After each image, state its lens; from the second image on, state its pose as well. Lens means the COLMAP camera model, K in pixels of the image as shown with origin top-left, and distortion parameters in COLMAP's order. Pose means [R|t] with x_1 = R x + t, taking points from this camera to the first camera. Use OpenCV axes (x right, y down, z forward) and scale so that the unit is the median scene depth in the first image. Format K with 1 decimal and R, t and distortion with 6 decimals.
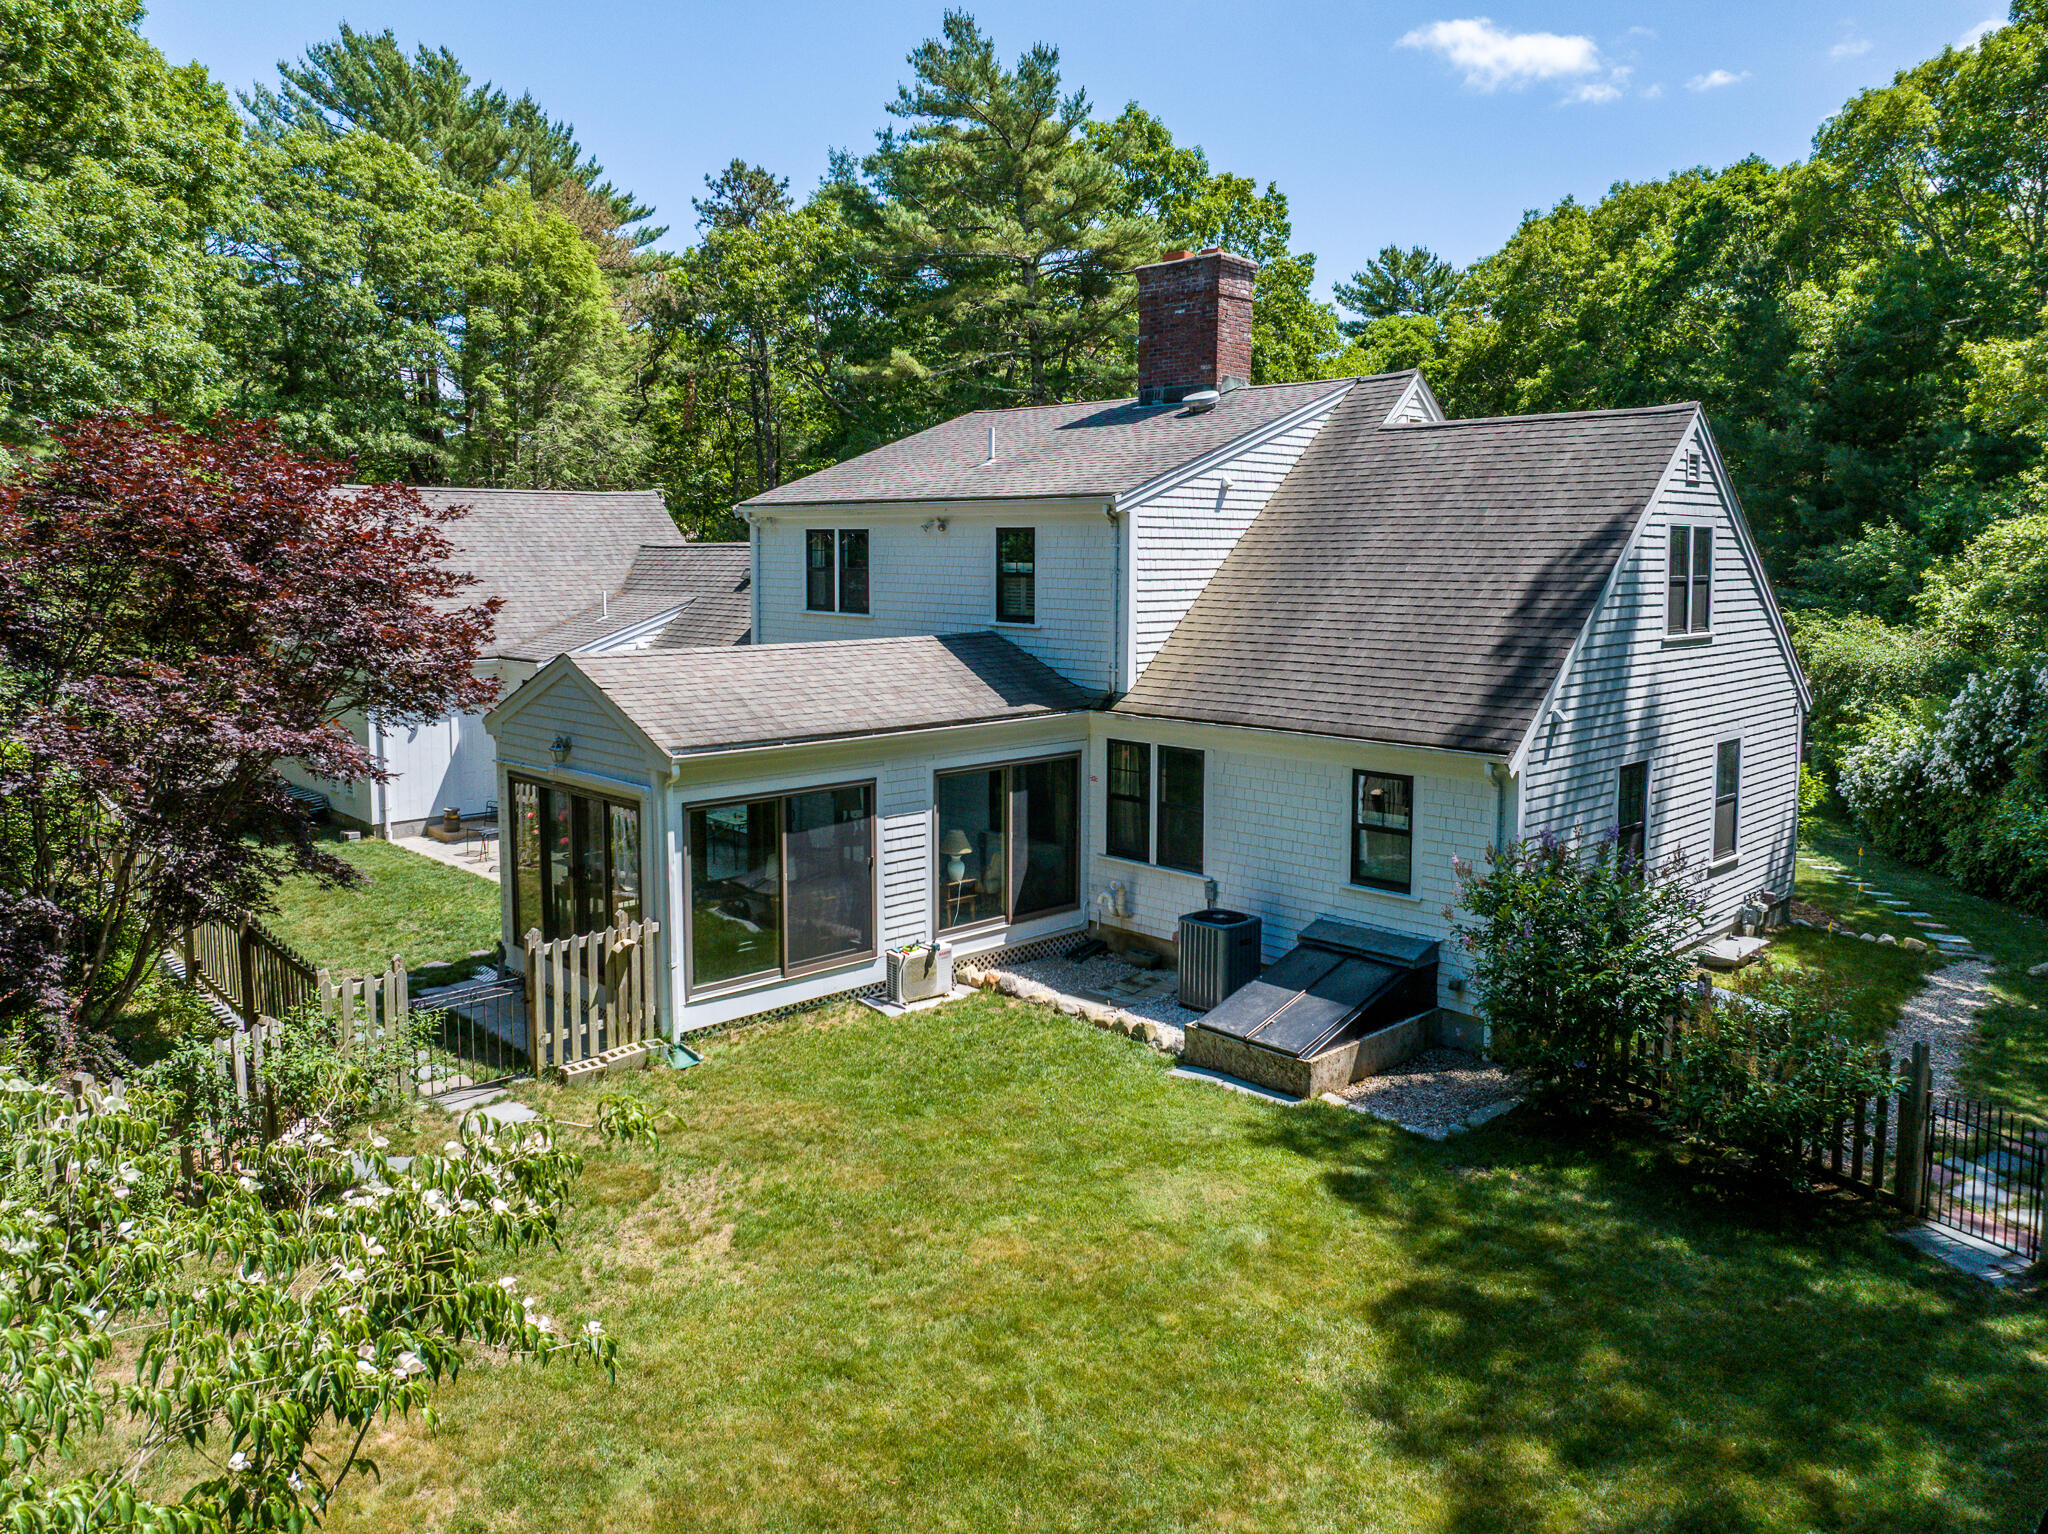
lens RADIAL K [[1452.5, 0, 1019.2], [0, 1452.5, 708.7], [0, 0, 1]] dist [-0.037664, 0.002019]
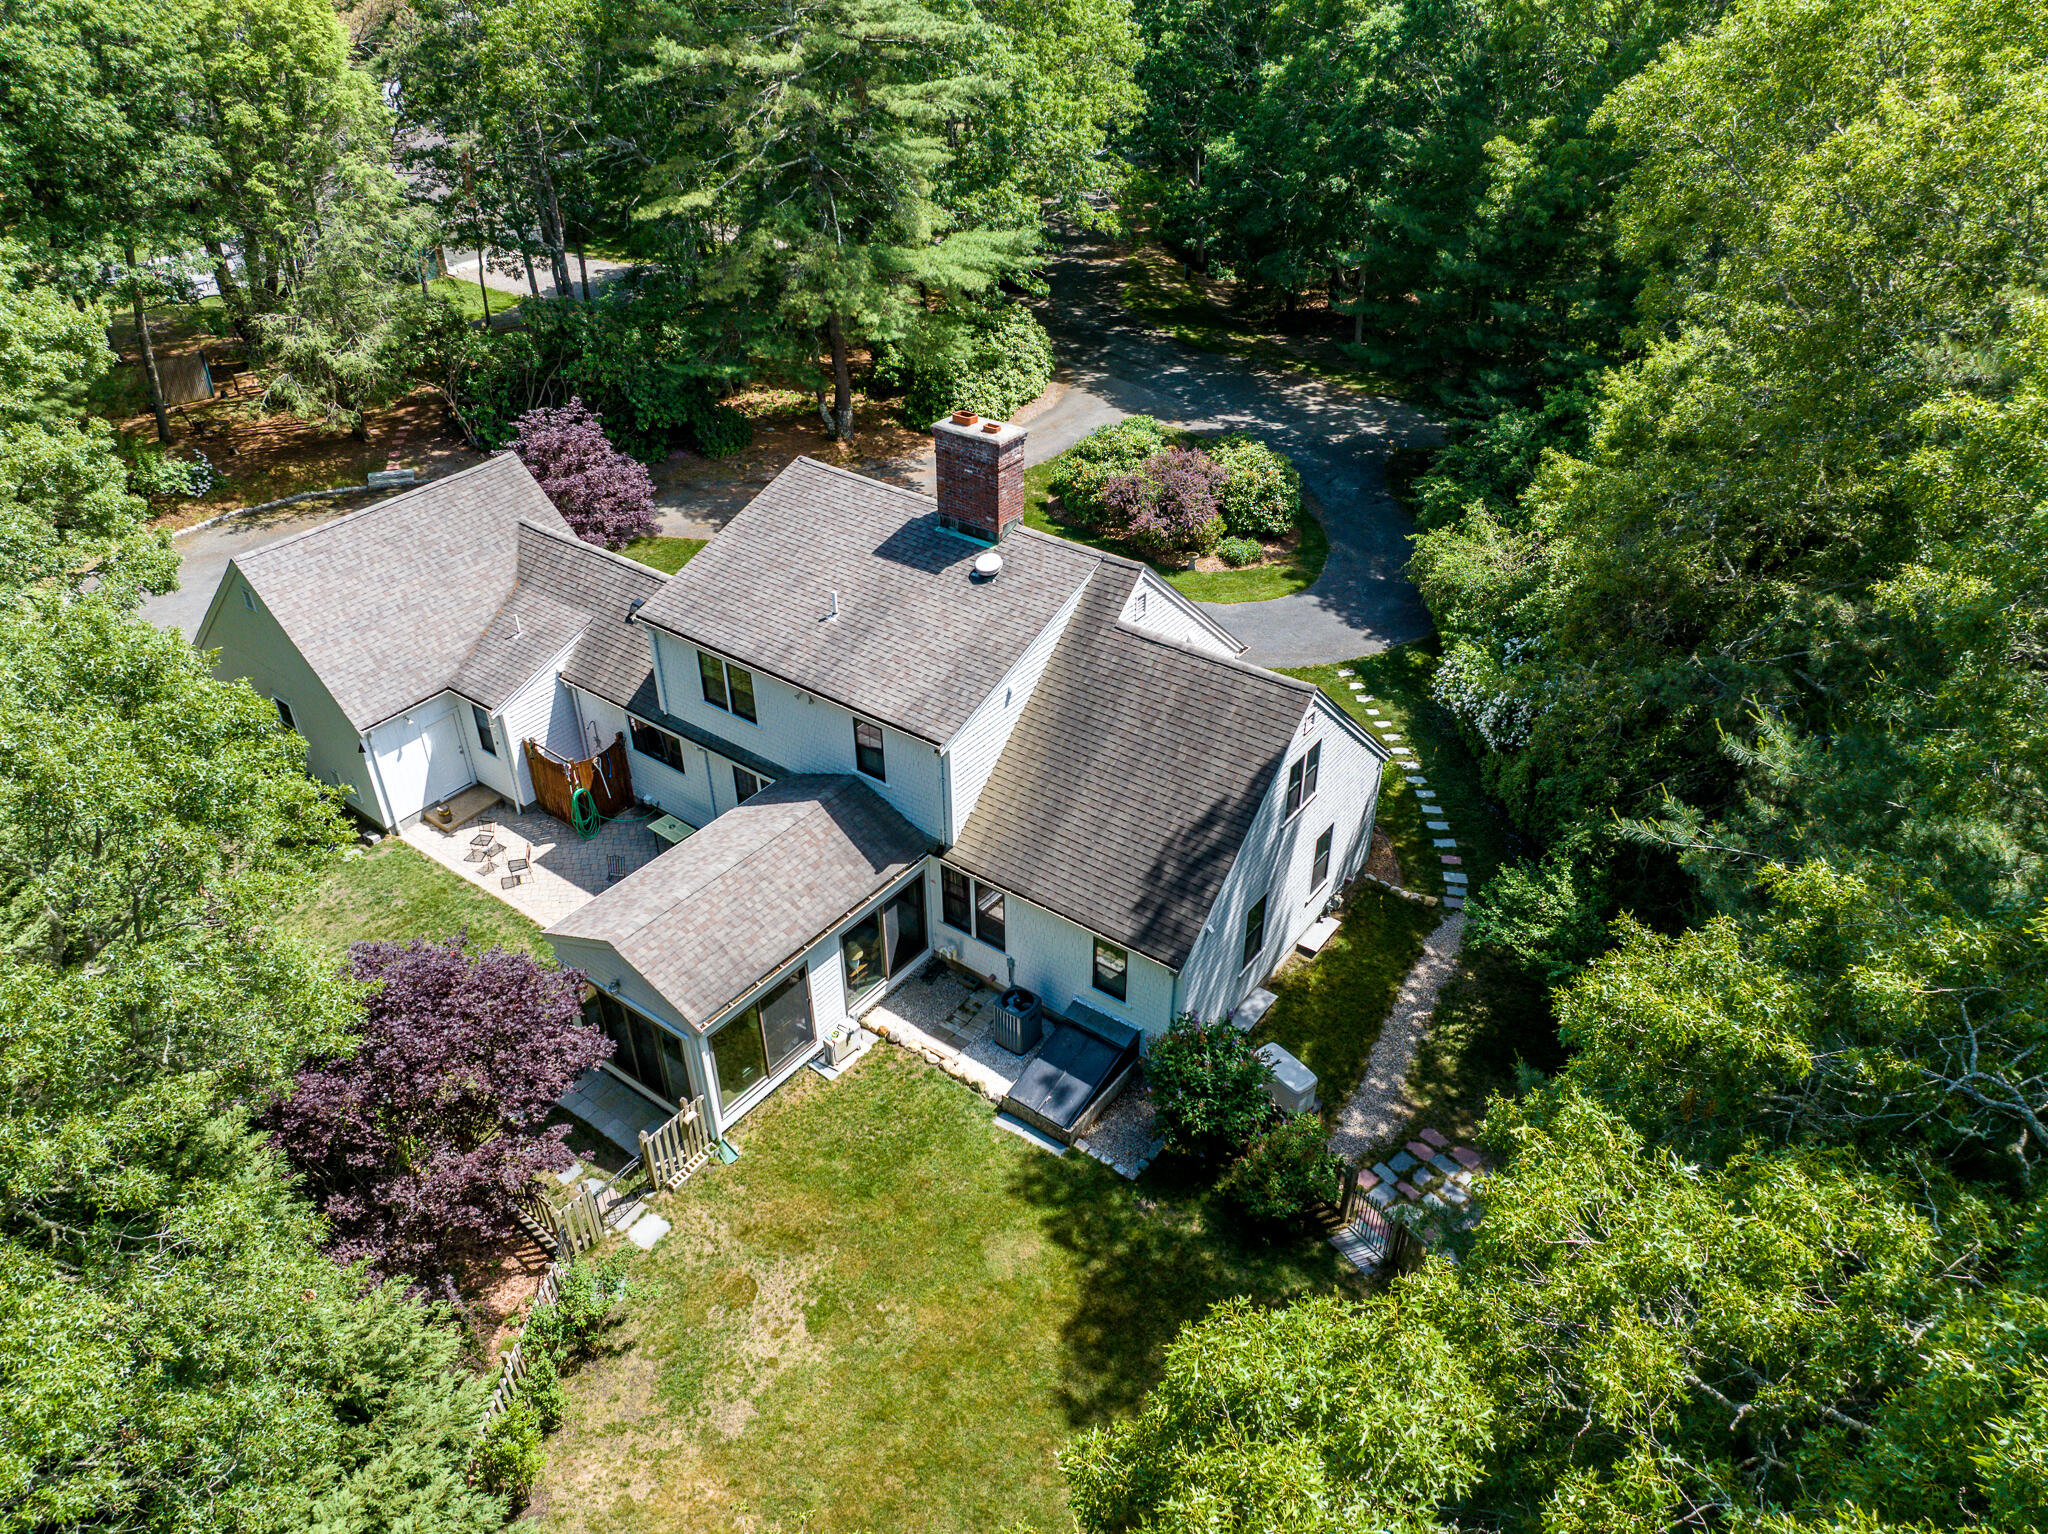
lens RADIAL K [[1417.1, 0, 999.9], [0, 1417.1, 765.3], [0, 0, 1]] dist [-0.028937, -0.001133]
pose [[0.987609, -0.101741, 0.119489, -0.038251], [0.030709, 0.871955, 0.488622, -0.660709], [-0.153902, -0.478898, 0.864275, -0.219014]]
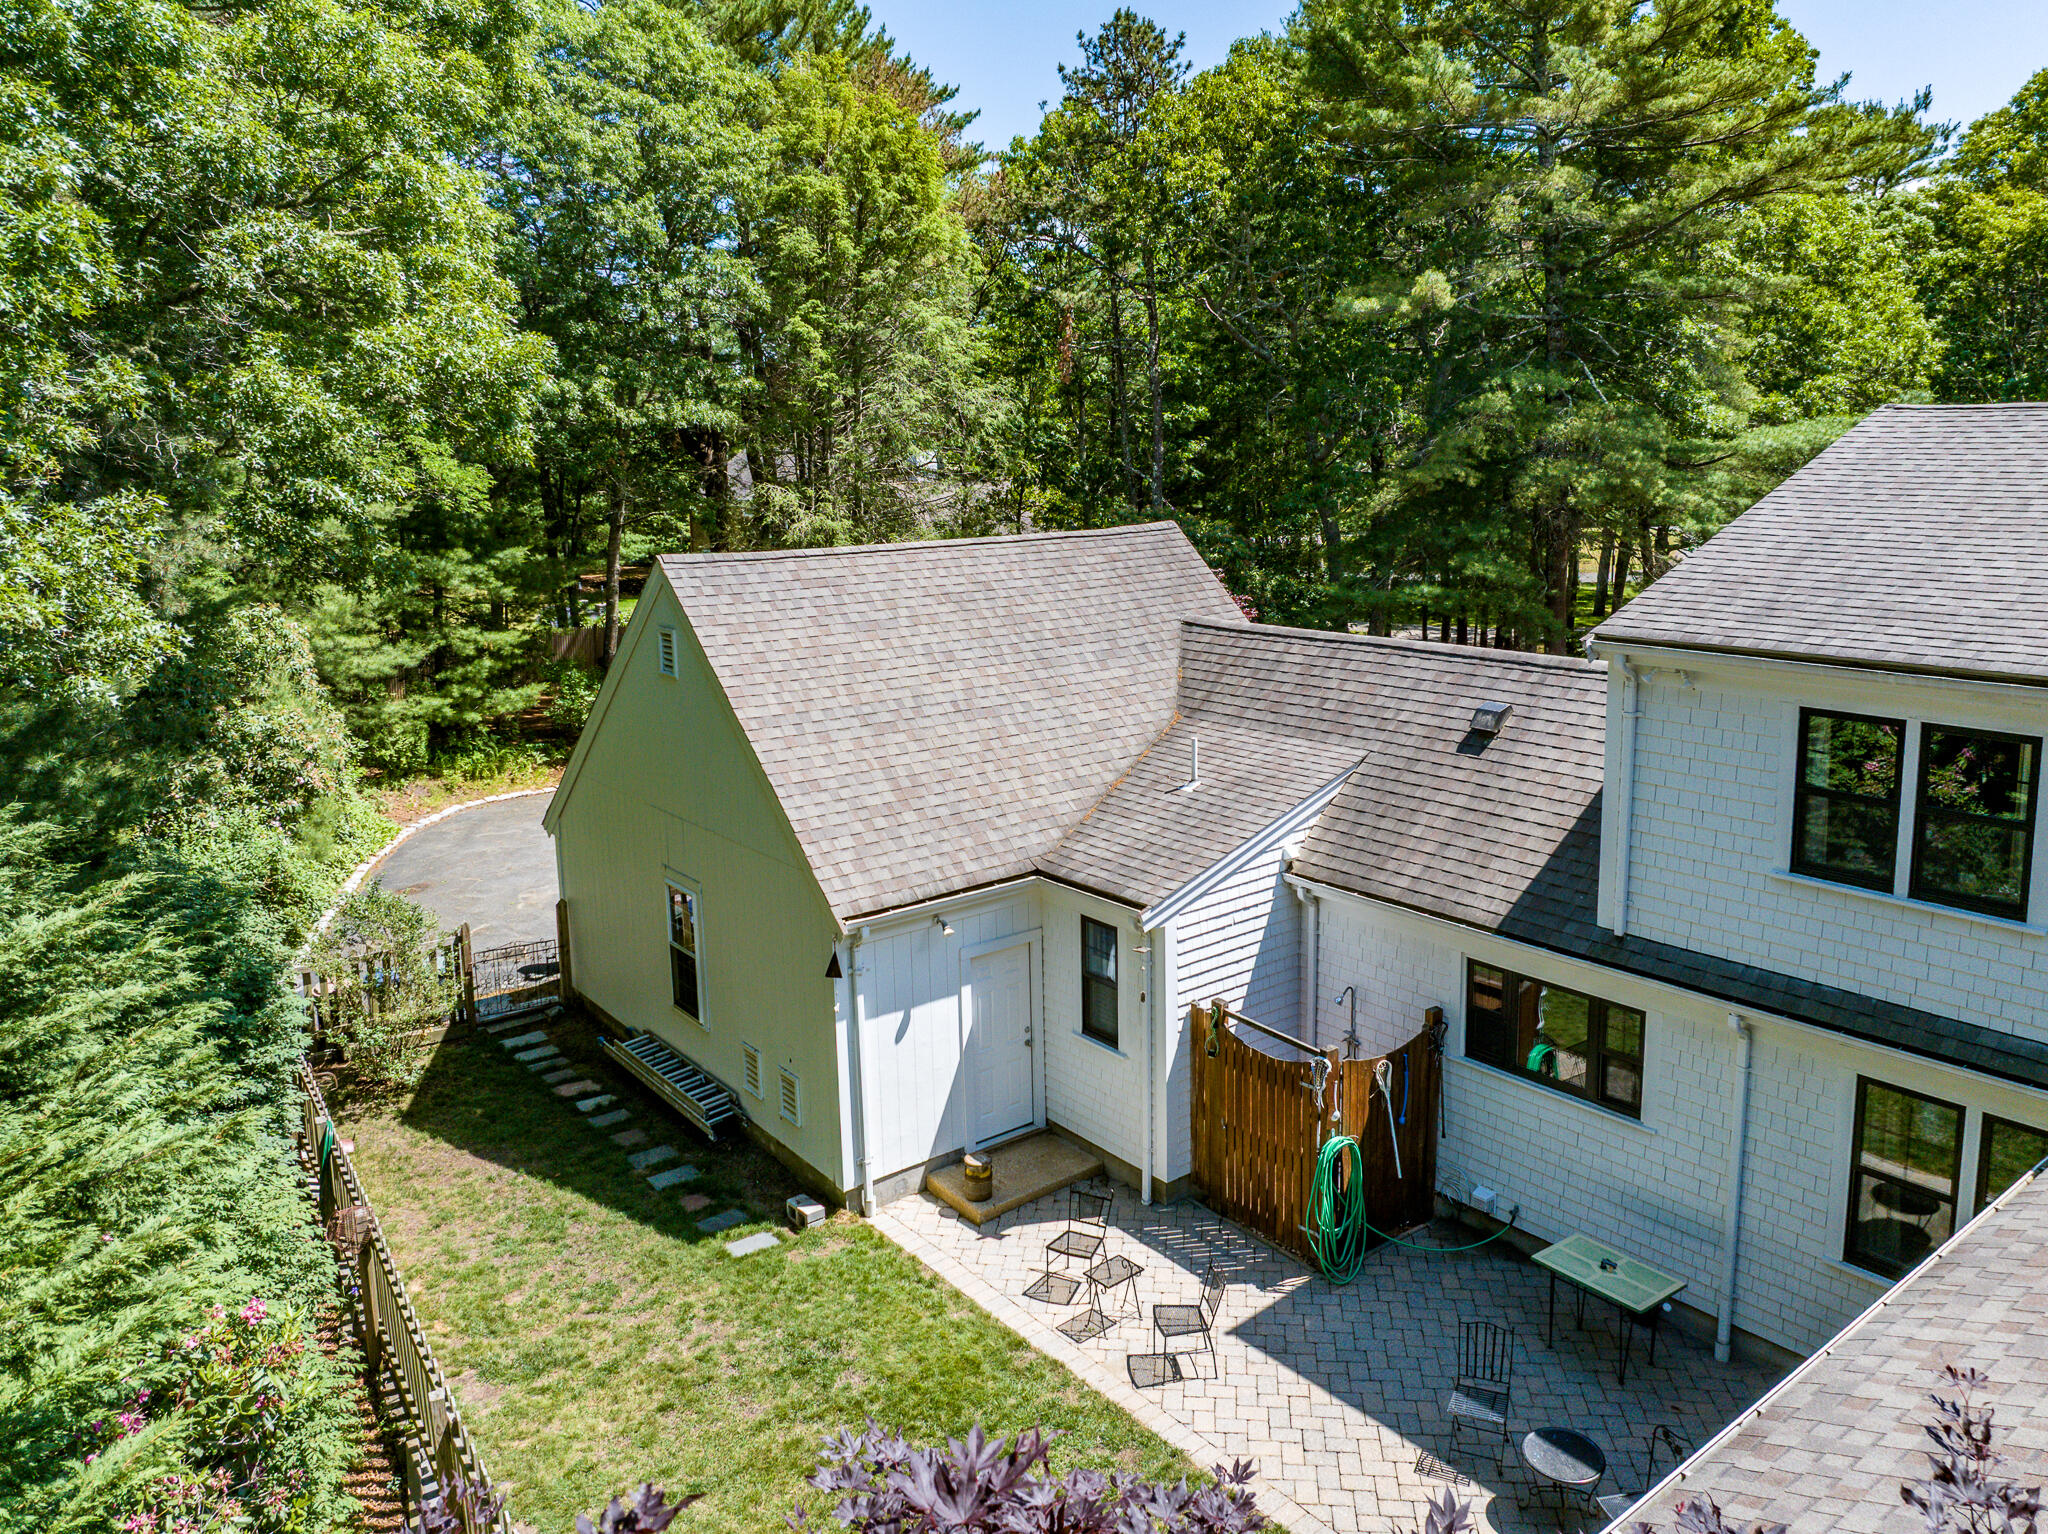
lens RADIAL K [[1442.3, 0, 1045.1], [0, 1442.3, 674.8], [0, 0, 1]] dist [-0.038763, -0.002916]
pose [[0.995248, -0.014993, -0.096212, -0.348985], [0.019956, 0.998508, 0.050834, -0.161472], [0.095307, -0.052512, 0.994062, 0.517470]]
